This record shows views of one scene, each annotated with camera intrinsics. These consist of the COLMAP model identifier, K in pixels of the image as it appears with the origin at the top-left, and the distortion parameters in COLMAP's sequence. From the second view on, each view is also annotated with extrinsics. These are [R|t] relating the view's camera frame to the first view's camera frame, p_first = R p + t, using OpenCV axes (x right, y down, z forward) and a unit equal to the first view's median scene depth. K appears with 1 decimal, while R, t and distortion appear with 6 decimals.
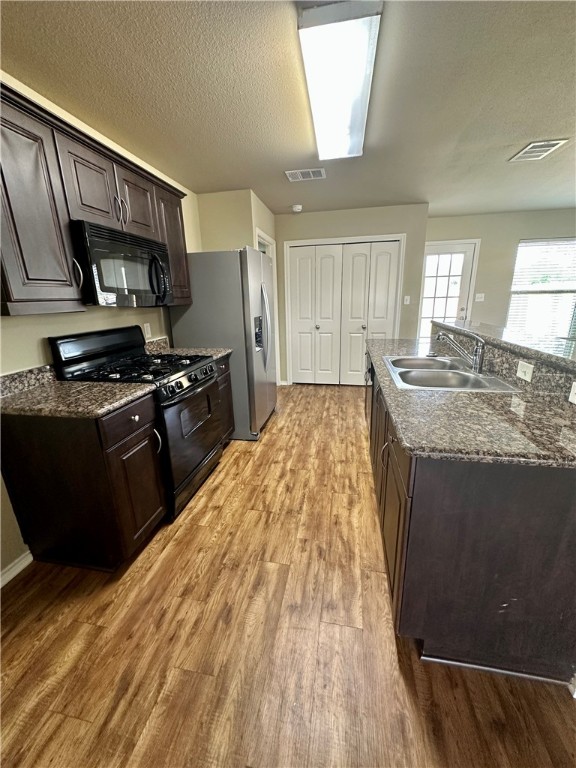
lens RADIAL K [[305.9, 0, 288.0], [0, 305.9, 384.0], [0, 0, 1]] dist [-0.003102, 0.000137]
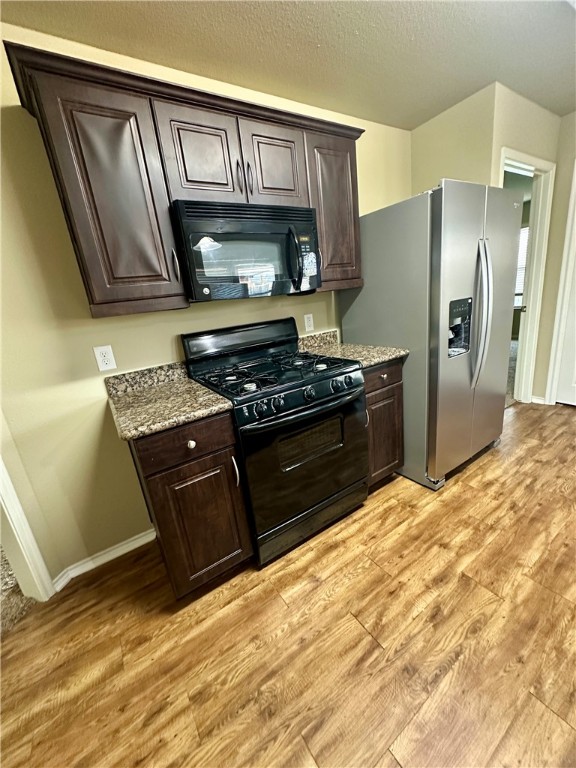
lens RADIAL K [[305.9, 0, 288.0], [0, 305.9, 384.0], [0, 0, 1]] dist [-0.003102, 0.000137]
pose [[0.696211, 0.143061, -0.703437, 0.136721], [-0.103580, 0.989705, 0.098765, -0.093840], [0.710324, 0.004101, 0.703863, 0.401840]]
